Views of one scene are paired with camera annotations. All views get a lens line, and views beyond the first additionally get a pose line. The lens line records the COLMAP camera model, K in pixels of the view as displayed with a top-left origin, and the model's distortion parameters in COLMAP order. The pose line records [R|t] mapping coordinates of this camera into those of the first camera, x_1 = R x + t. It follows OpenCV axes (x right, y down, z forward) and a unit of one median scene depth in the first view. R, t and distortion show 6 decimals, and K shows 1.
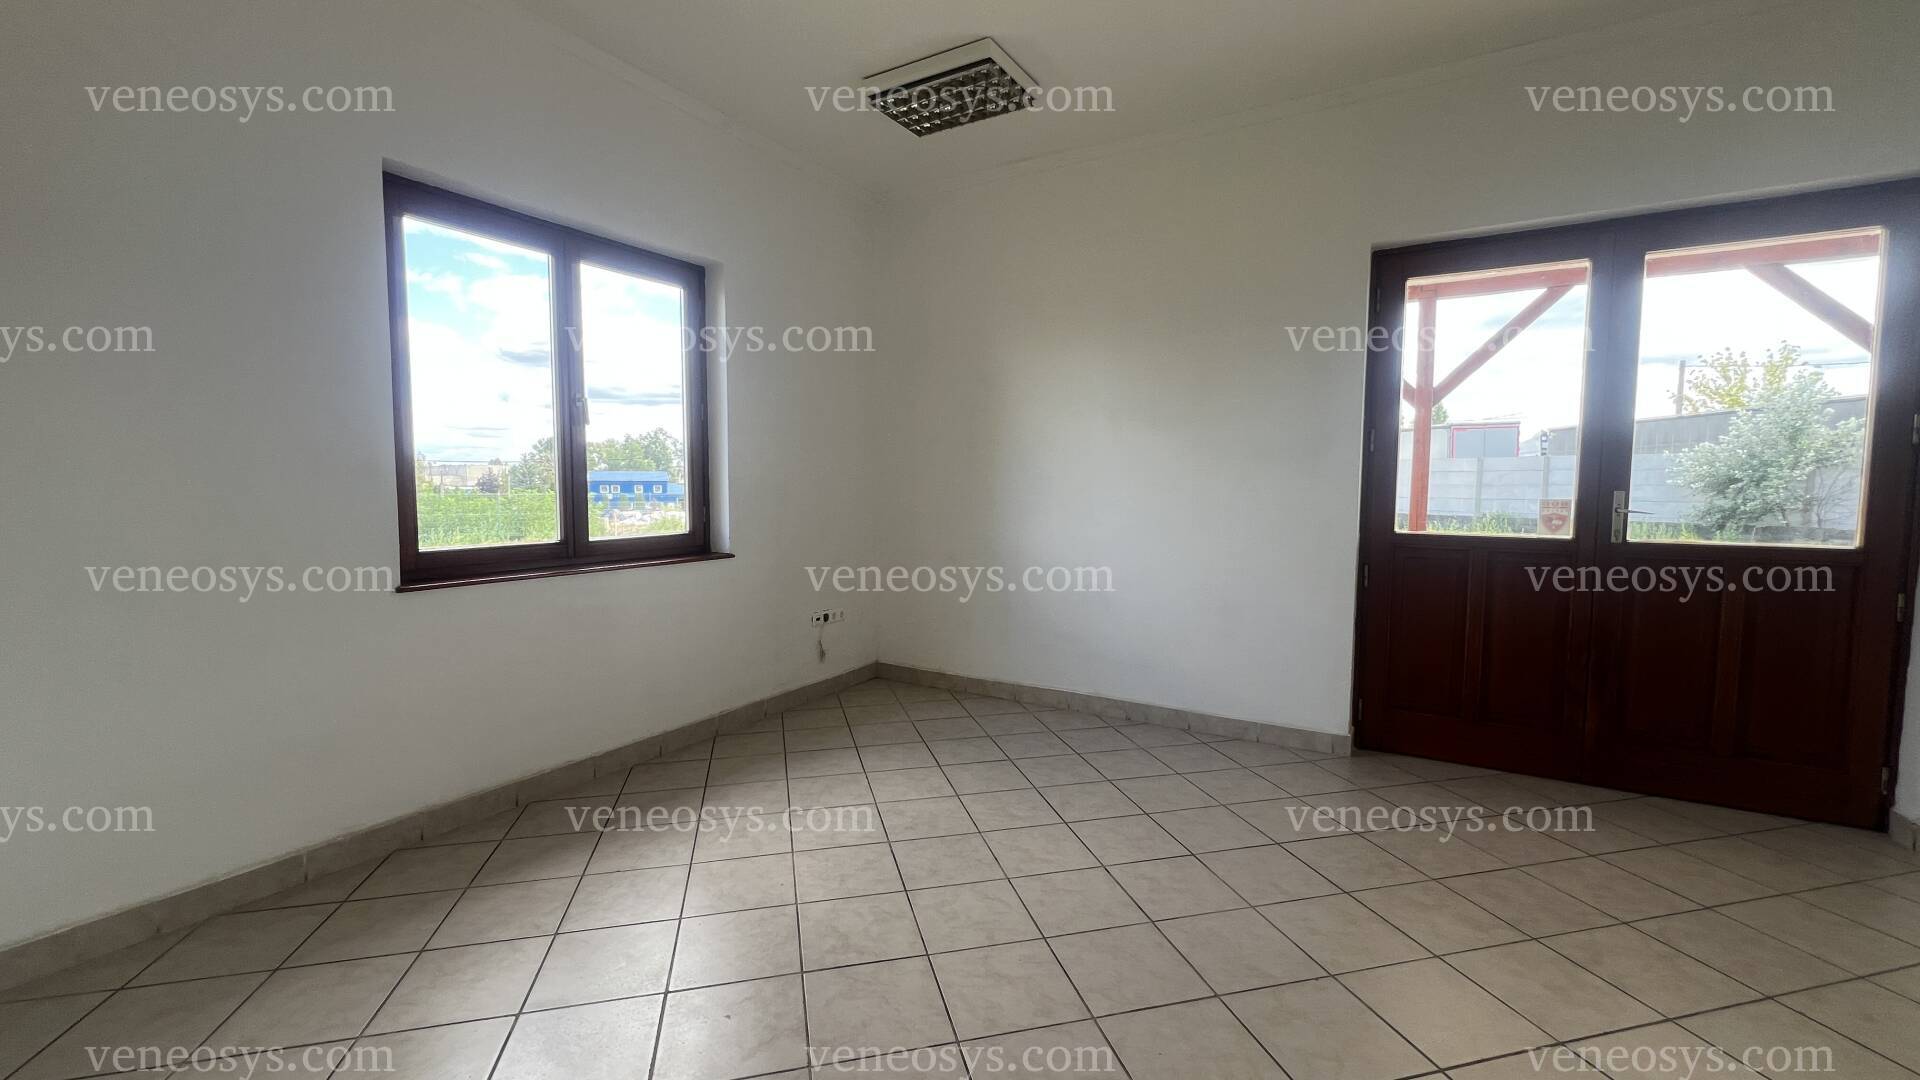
lens RADIAL K [[777.3, 0, 958.9], [0, 777.3, 528.7], [0, 0, 1]] dist [0.001204, 0.000474]
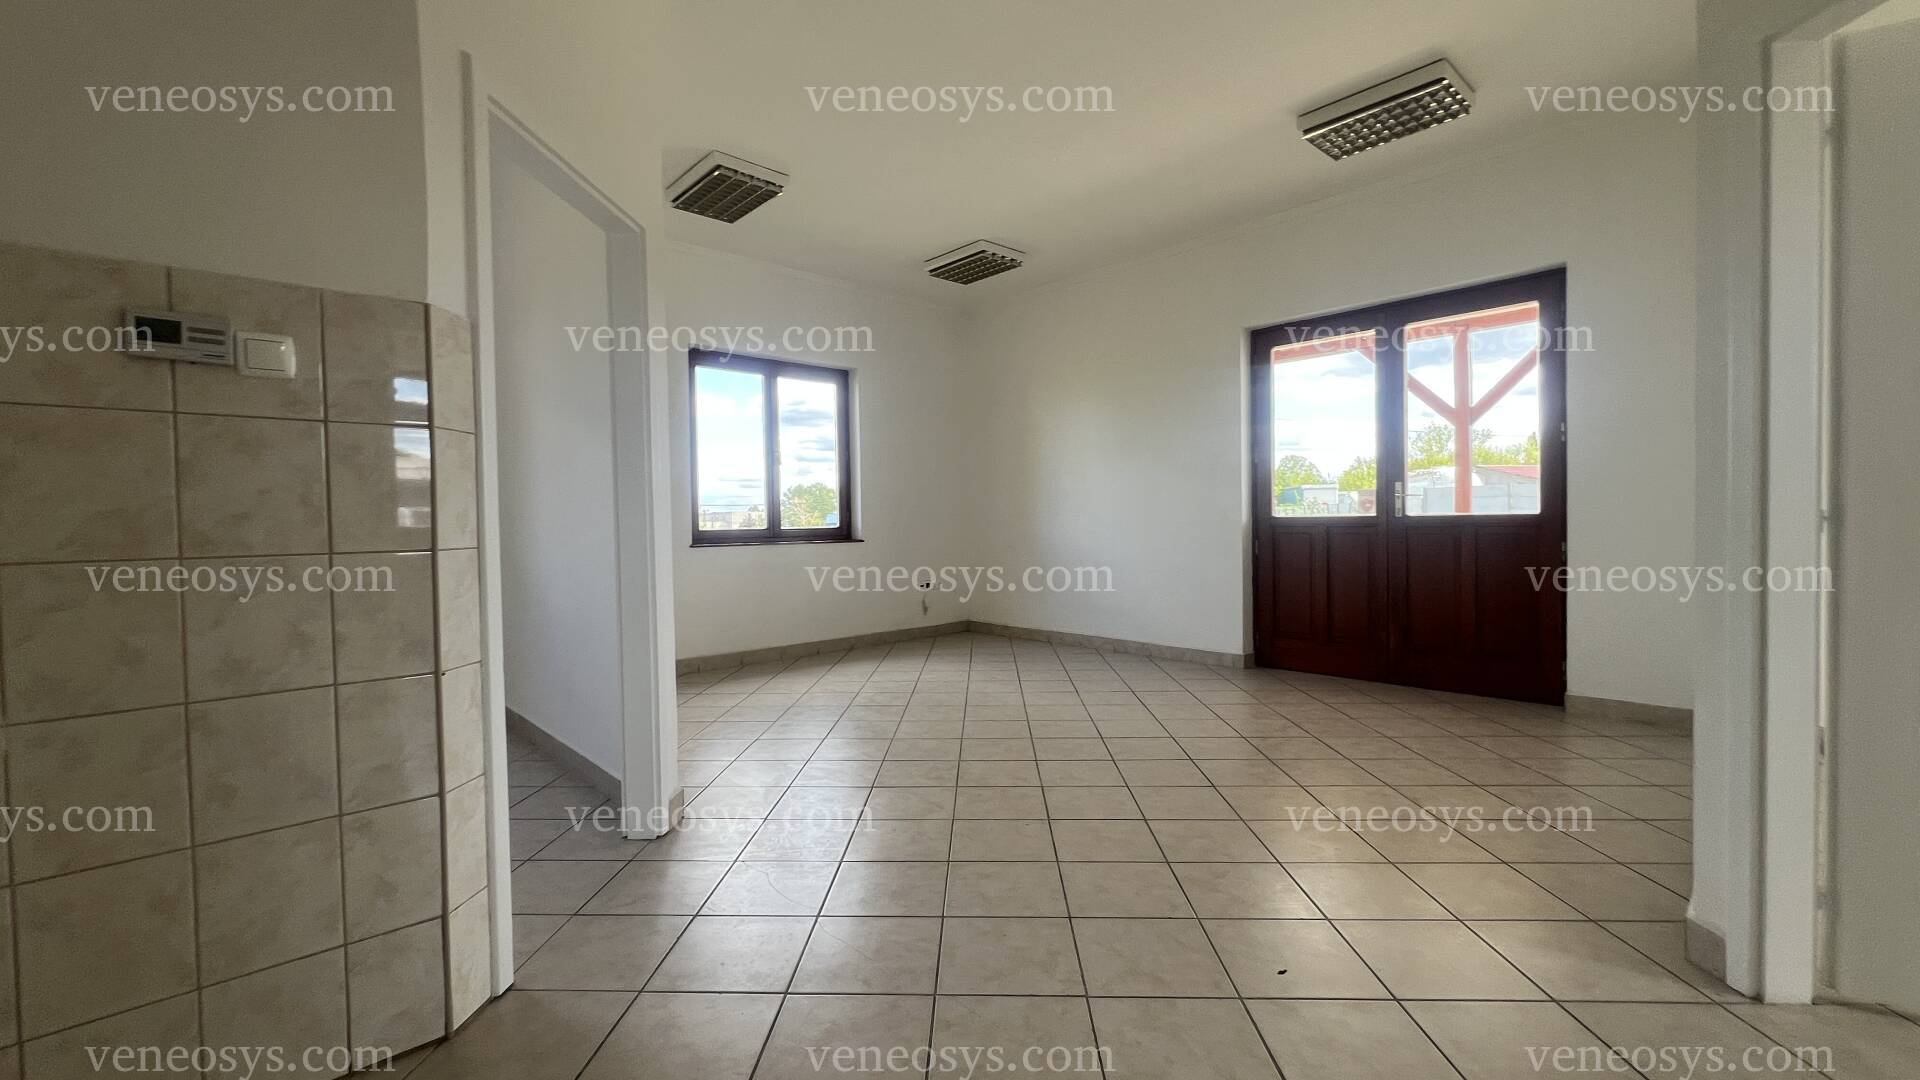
lens RADIAL K [[784.6, 0, 960.0], [0, 784.6, 540.0], [0, 0, 1]] dist [0.000262, 0.000301]
pose [[0.960029, -0.012064, -0.279639, 0.409725], [0.001332, 0.999256, -0.038537, 0.106079], [0.279896, 0.036624, 0.959332, -0.601414]]
